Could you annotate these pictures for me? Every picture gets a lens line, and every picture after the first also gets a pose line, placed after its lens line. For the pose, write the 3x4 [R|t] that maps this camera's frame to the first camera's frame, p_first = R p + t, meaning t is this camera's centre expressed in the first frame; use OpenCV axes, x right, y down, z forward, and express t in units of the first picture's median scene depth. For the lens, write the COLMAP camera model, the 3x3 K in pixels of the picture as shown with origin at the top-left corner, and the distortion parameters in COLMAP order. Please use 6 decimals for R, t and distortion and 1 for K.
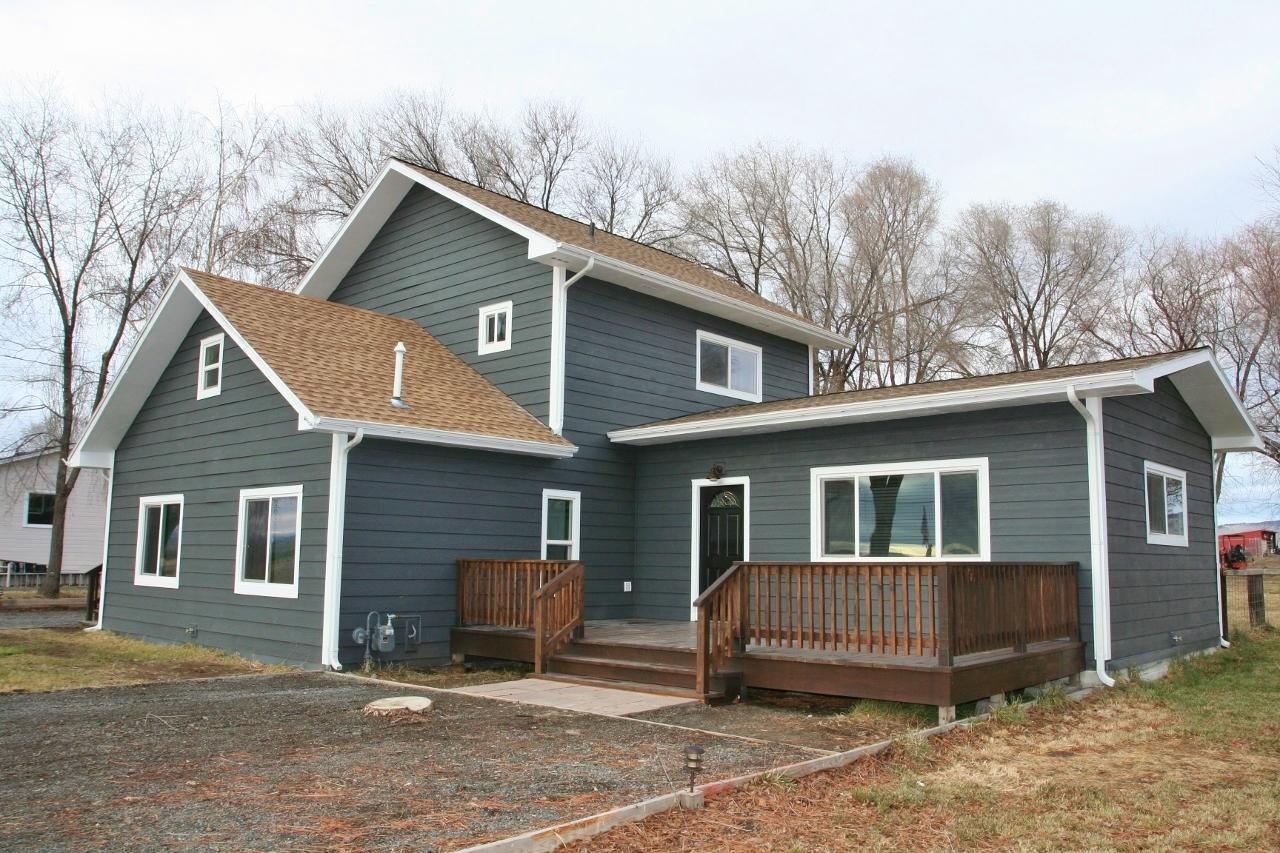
lens RADIAL K [[1020.5, 0, 640.0], [0, 1020.5, 426.5], [0, 0, 1]] dist [-0.082419, 0.045806]
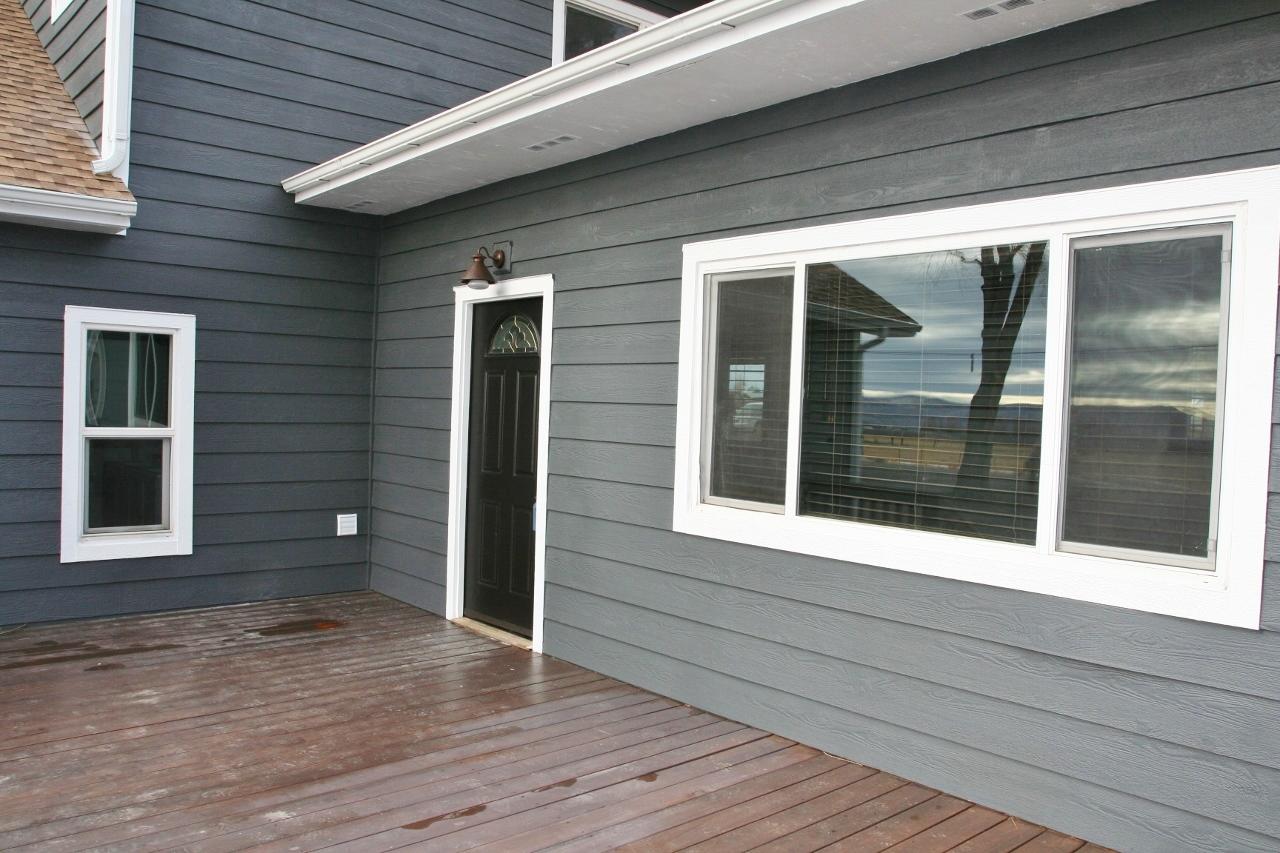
lens RADIAL K [[1020.5, 0, 640.0], [0, 1020.5, 426.5], [0, 0, 1]] dist [-0.082419, 0.045806]
pose [[0.993890, 0.019326, -0.108670, 0.178272], [-0.002103, 0.987689, 0.156416, 0.044600], [0.110355, -0.155232, 0.981695, 0.607478]]
